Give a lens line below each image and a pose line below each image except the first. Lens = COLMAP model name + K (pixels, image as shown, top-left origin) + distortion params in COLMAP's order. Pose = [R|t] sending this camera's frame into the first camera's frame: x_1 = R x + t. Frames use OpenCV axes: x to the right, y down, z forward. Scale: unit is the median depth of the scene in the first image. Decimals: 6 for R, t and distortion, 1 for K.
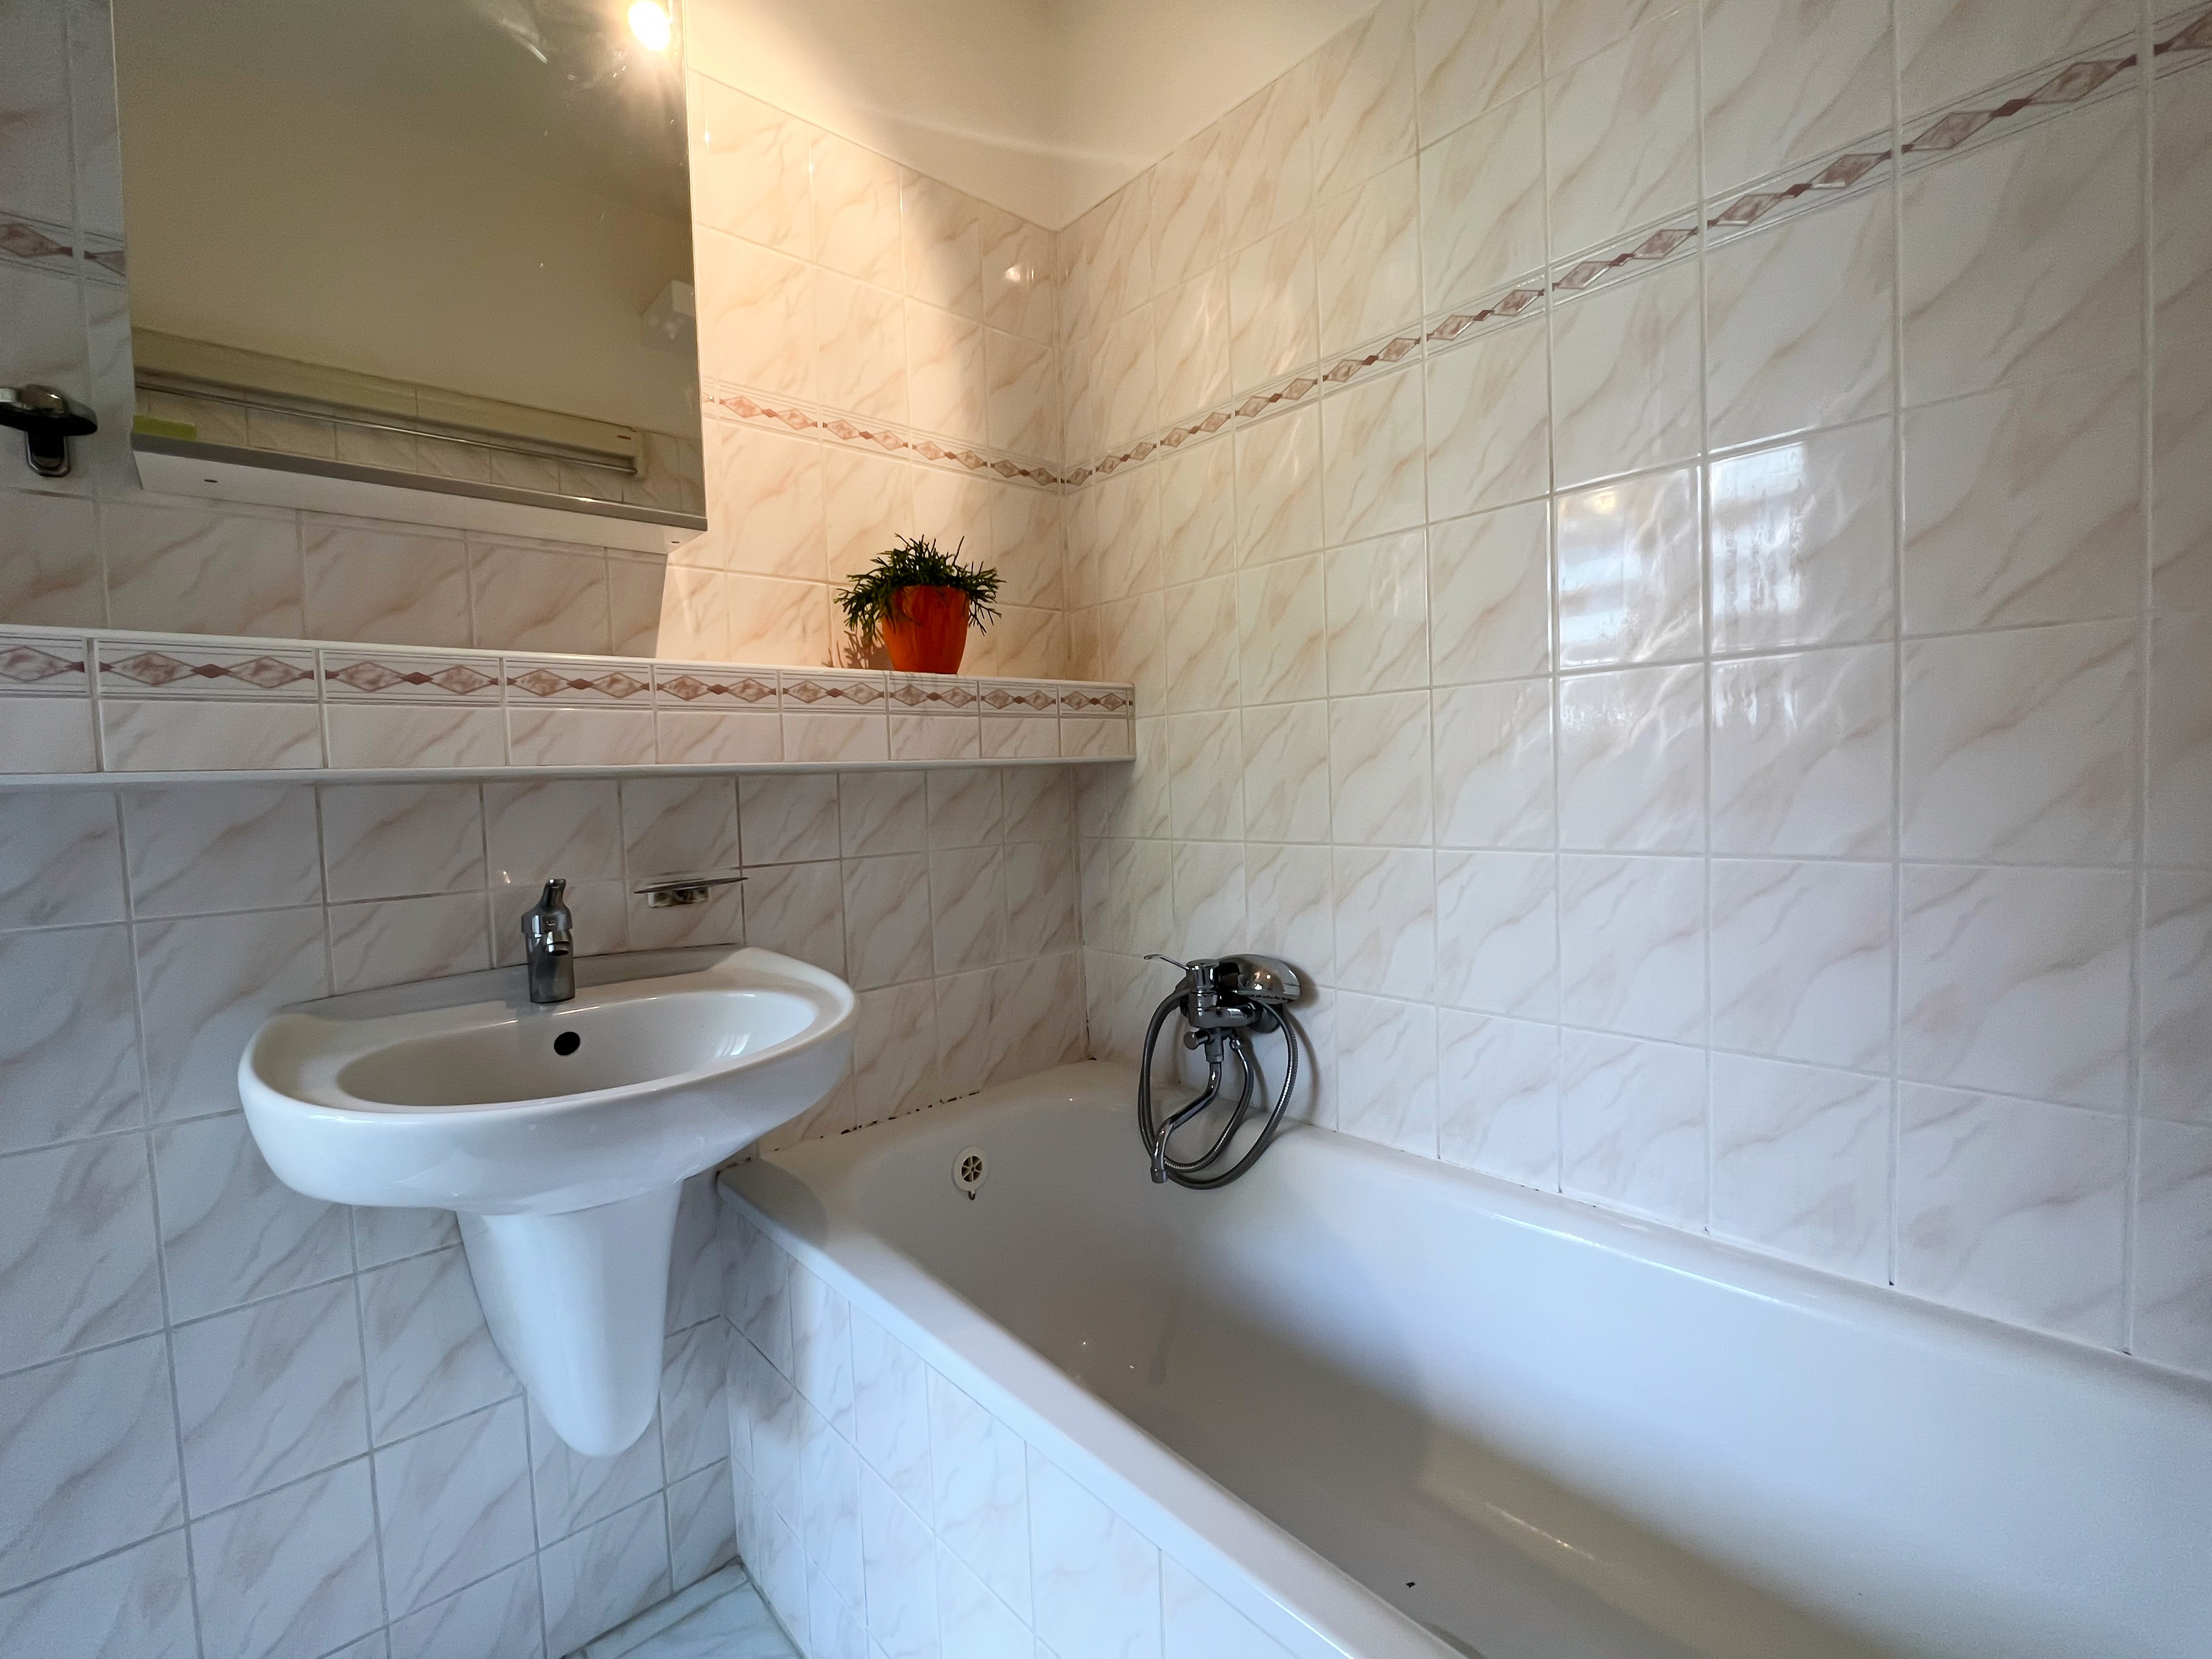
lens RADIAL K [[958.8, 0, 1100.5], [0, 958.8, 834.9], [0, 0, 1]] dist [-0.013088, -0.000010]
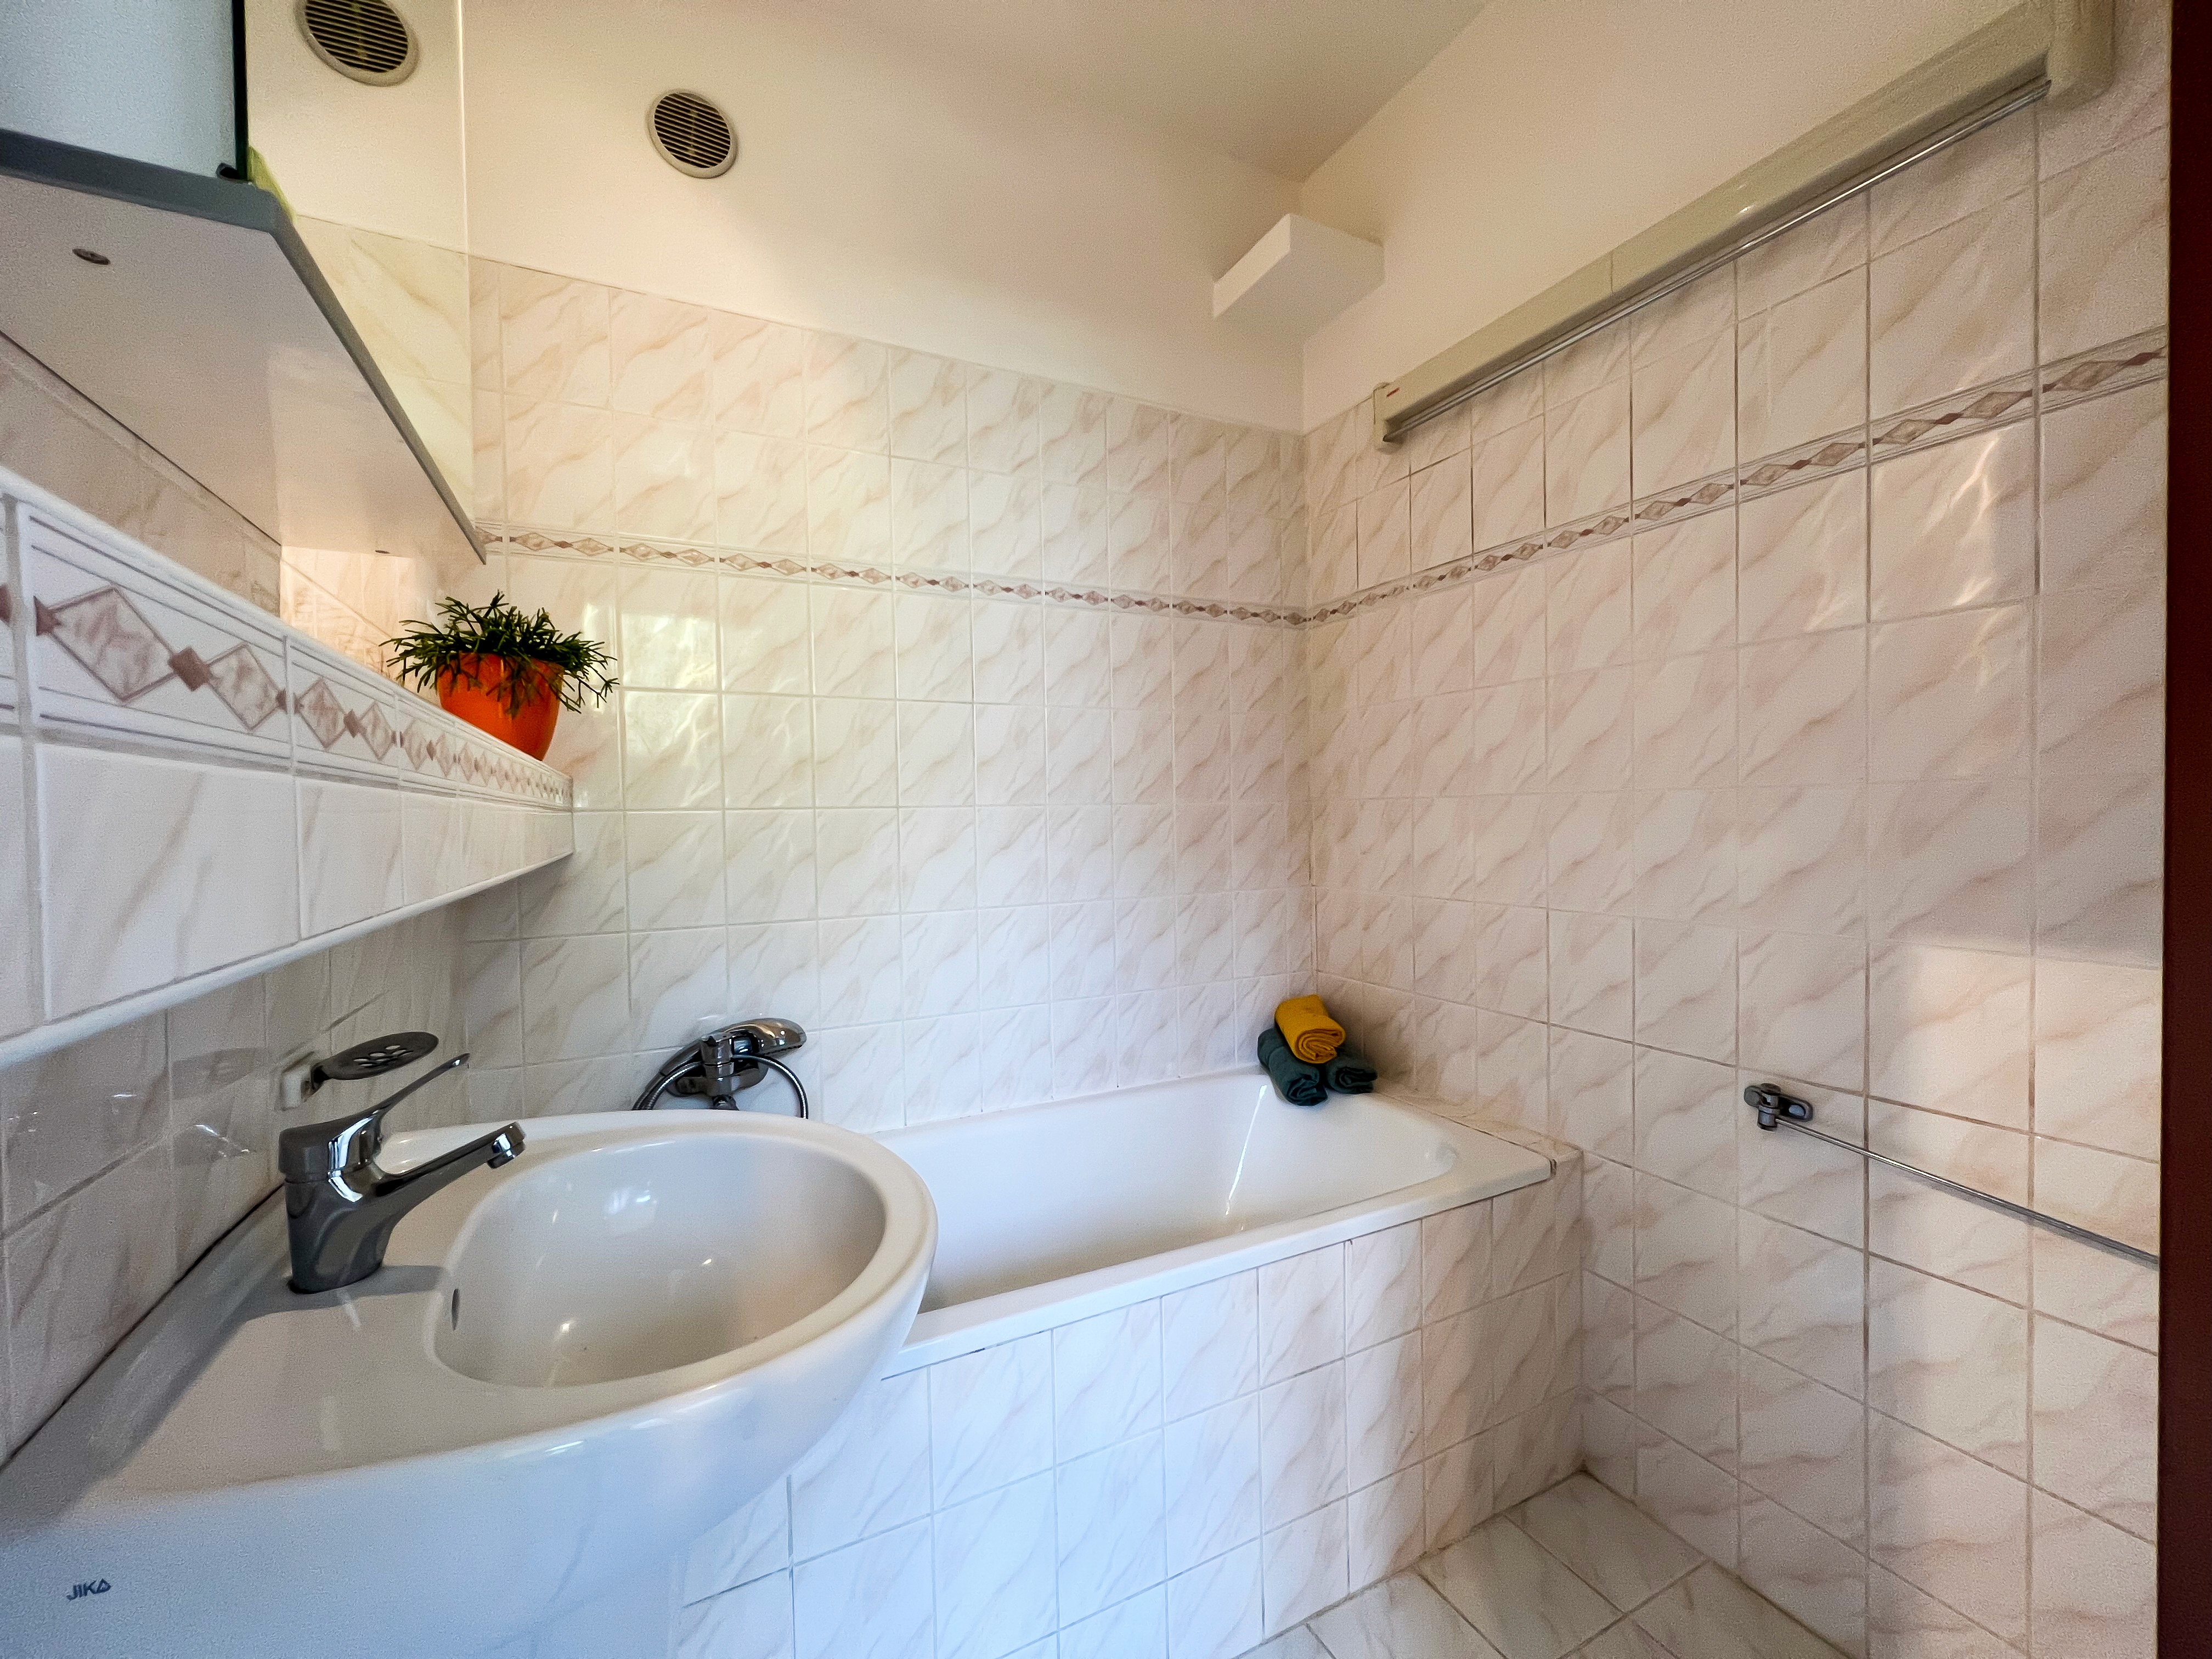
lens RADIAL K [[895.7, 0, 1106.0], [0, 895.7, 829.5], [0, 0, 1]] dist [0.001482, 0.000431]
pose [[0.254816, 0.012768, 0.966905, -0.934812], [0.059919, 0.997783, -0.028966, -0.059451], [-0.965131, 0.065317, 0.253486, 0.334836]]
